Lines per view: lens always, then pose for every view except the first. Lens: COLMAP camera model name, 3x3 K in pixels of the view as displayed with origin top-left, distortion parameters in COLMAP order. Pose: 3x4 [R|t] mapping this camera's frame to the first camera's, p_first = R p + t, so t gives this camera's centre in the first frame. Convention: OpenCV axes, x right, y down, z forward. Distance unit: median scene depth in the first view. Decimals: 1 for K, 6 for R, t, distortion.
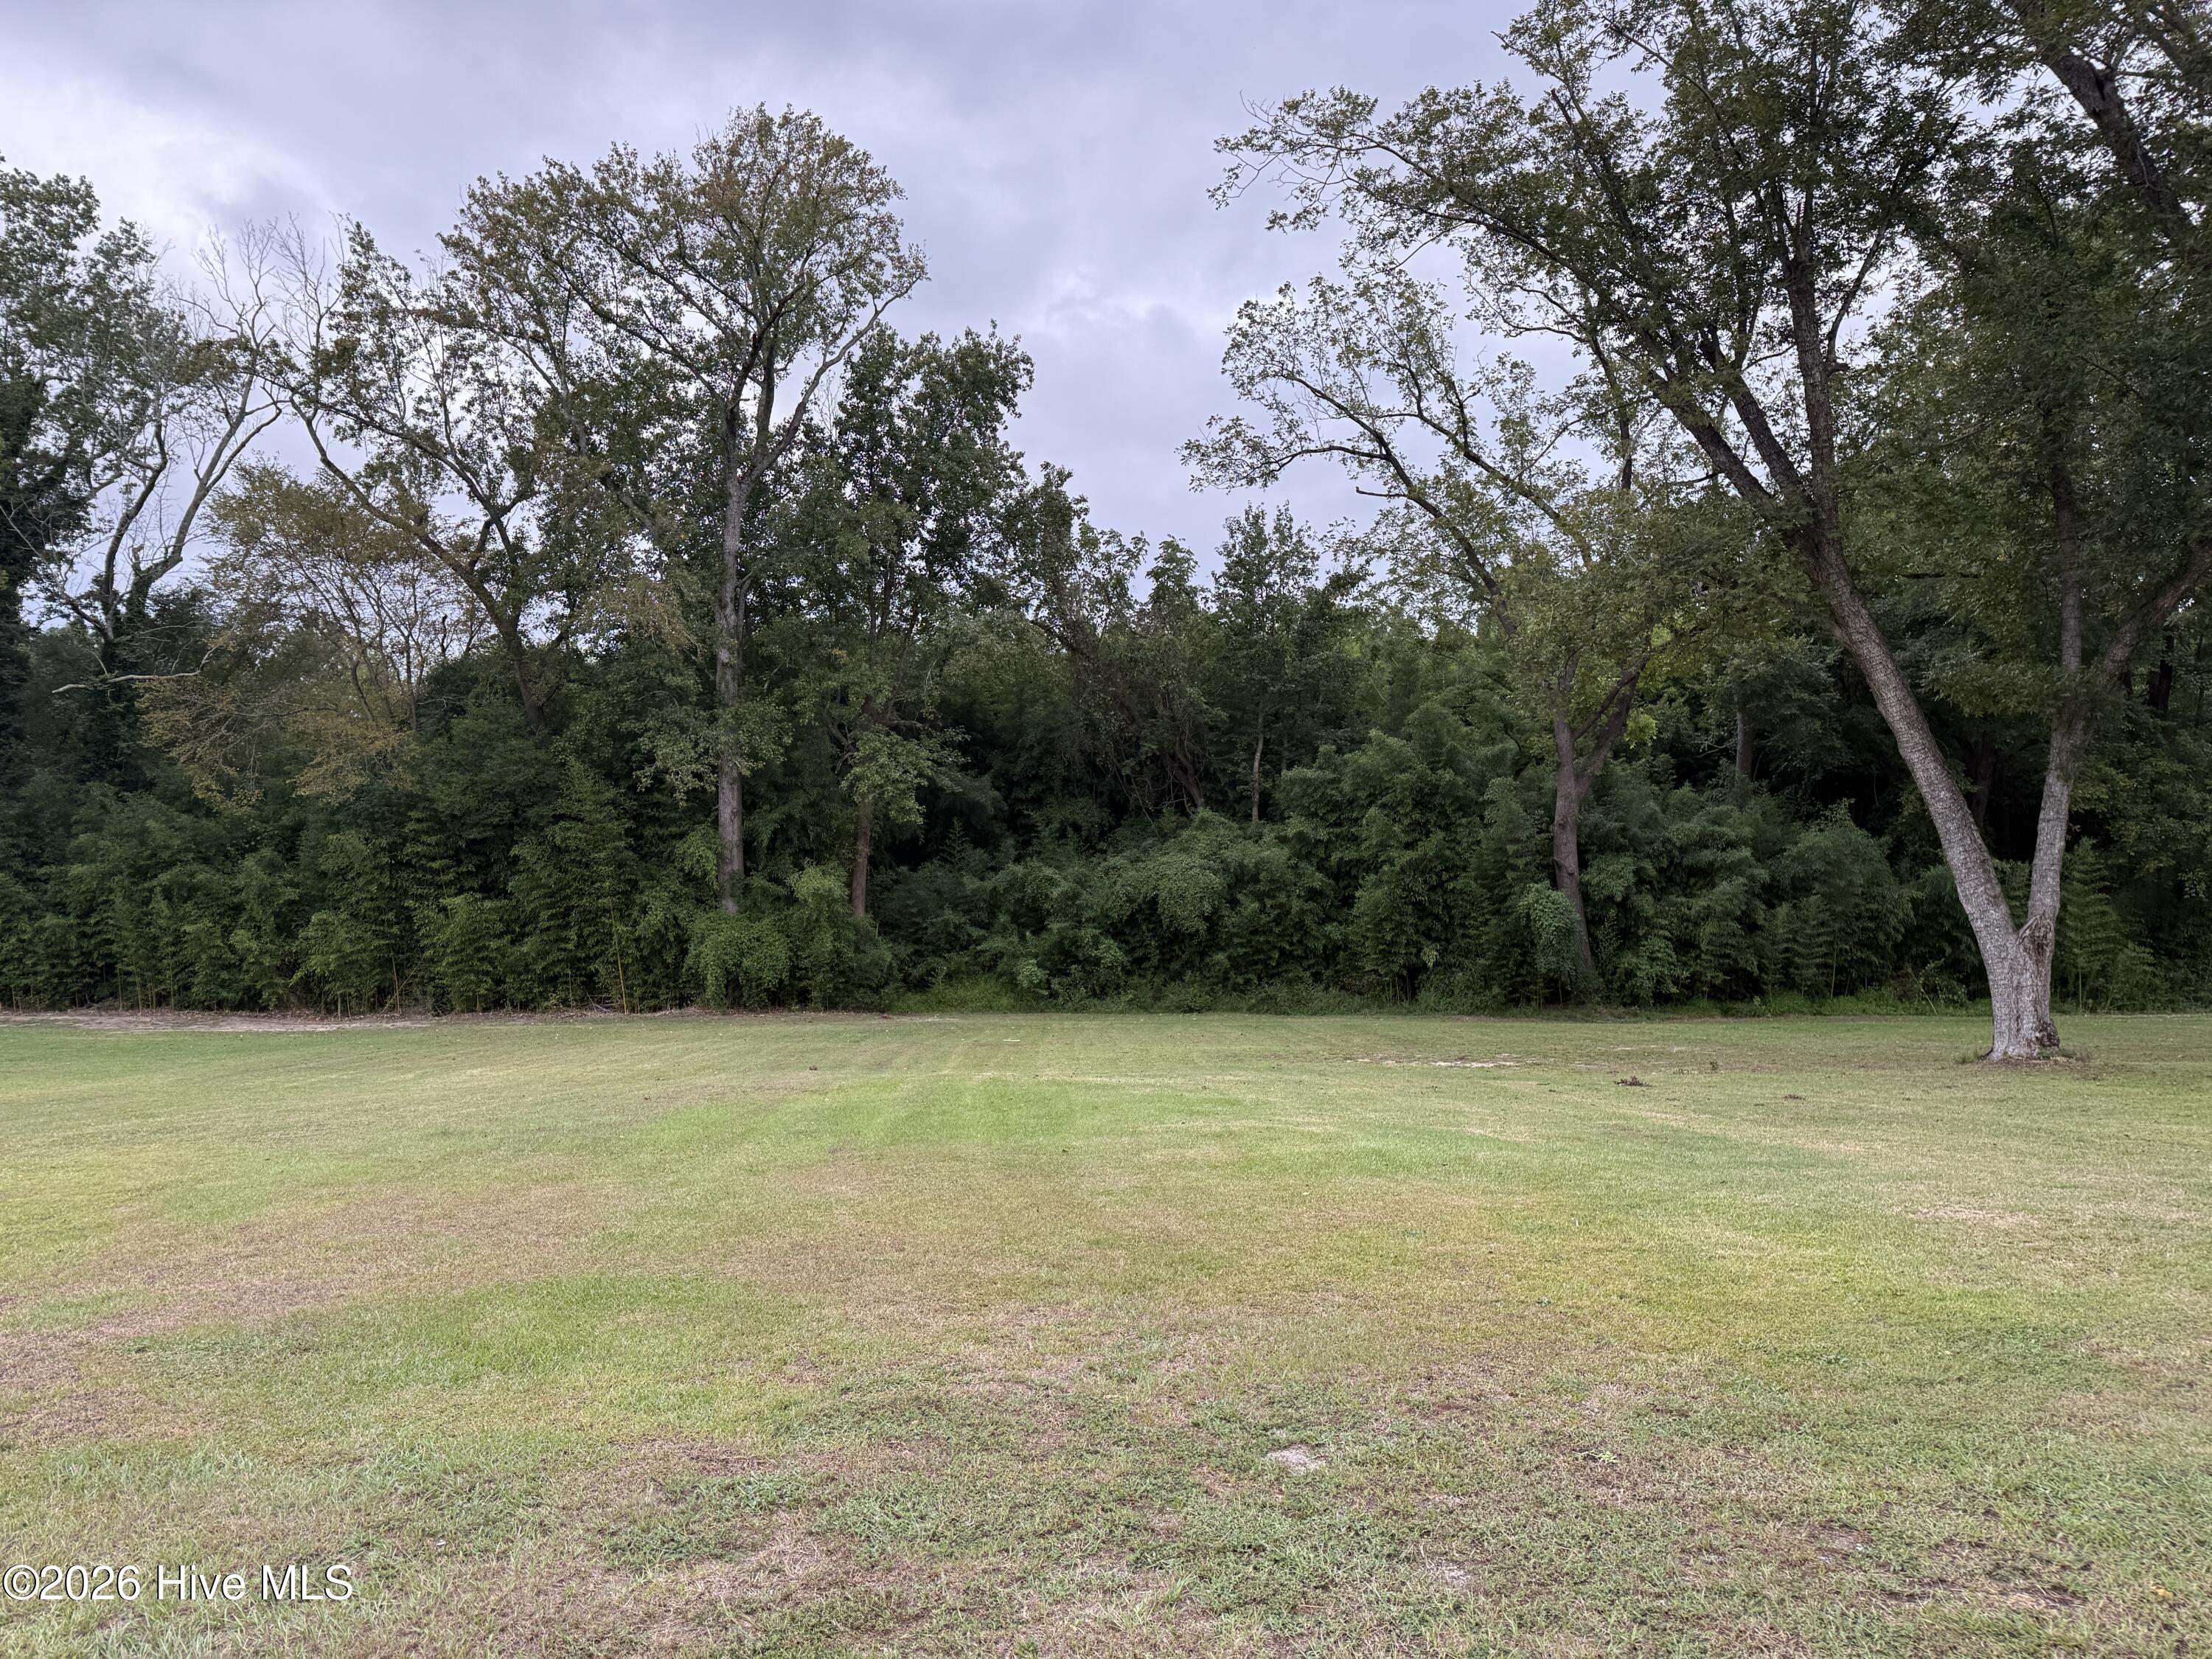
lens RADIAL K [[1529.2, 0, 1106.0], [0, 1529.2, 829.5], [0, 0, 1]] dist [0.126286, -0.215562]
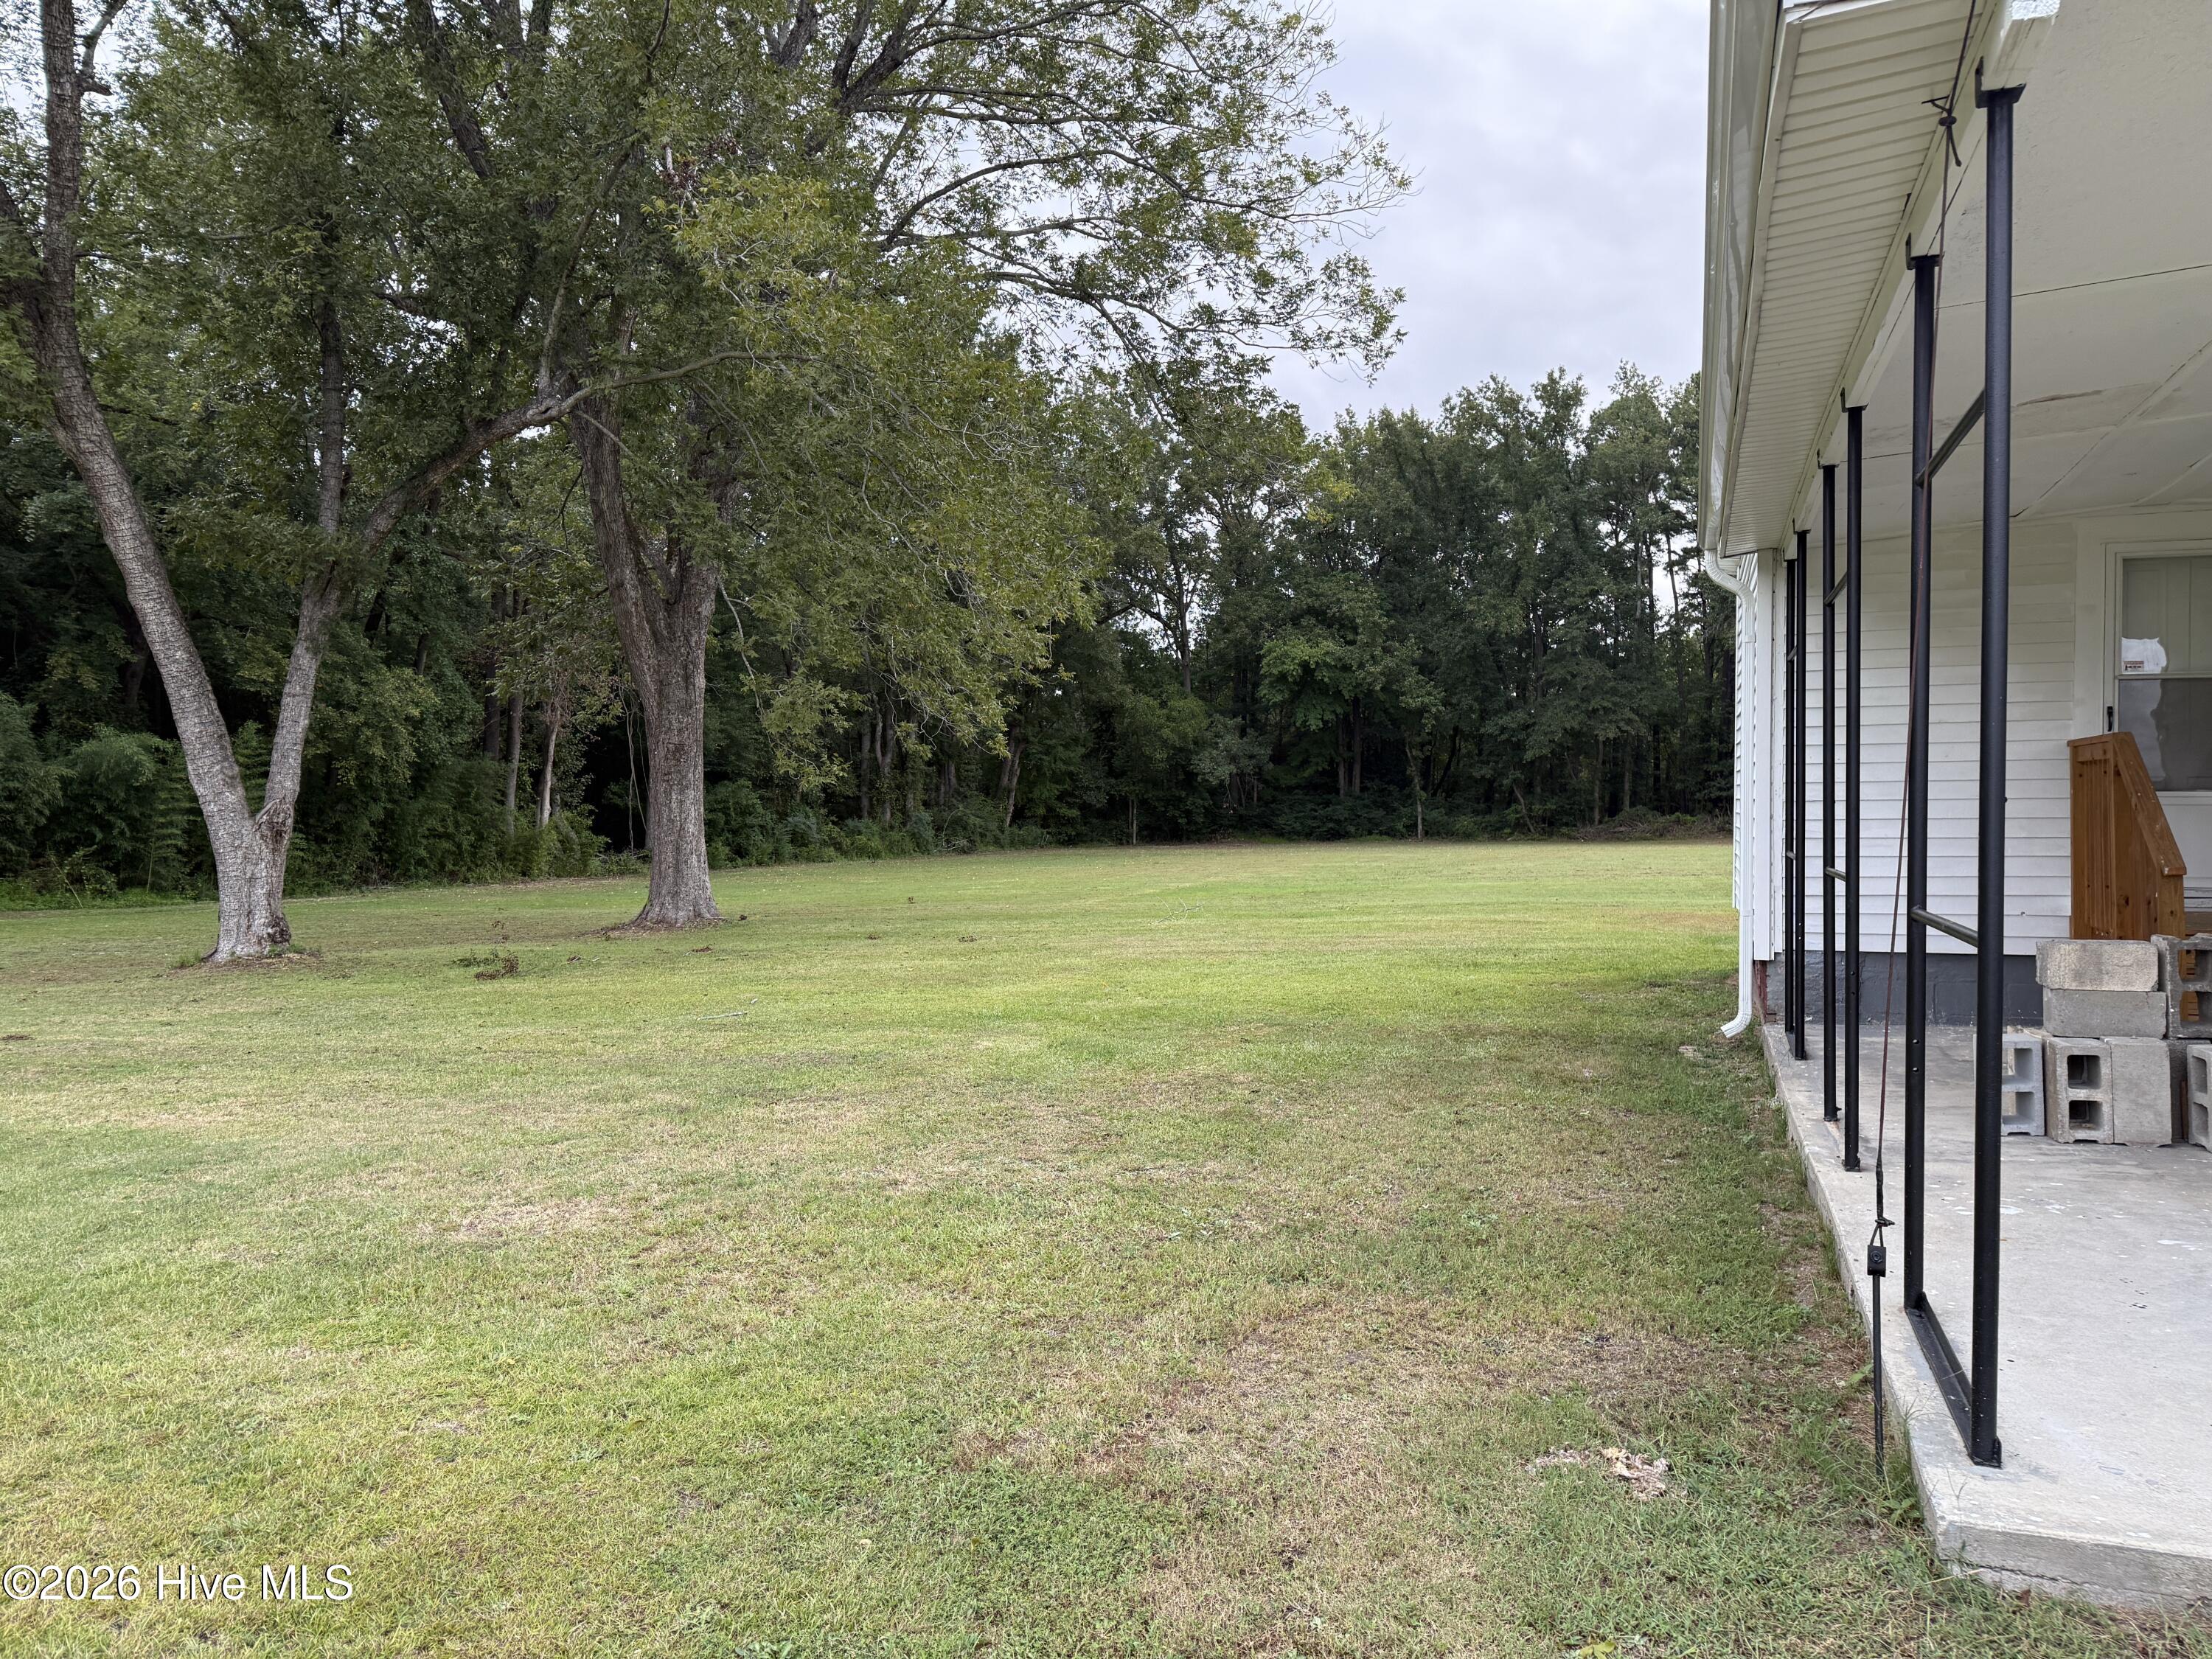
lens RADIAL K [[1529.2, 0, 1106.0], [0, 1529.2, 829.5], [0, 0, 1]] dist [0.126286, -0.215562]
pose [[0.450707, 0.002855, 0.892668, 0.008446], [-0.069575, 0.997065, 0.031940, 0.010113], [-0.889957, -0.076503, 0.449583, 0.161889]]
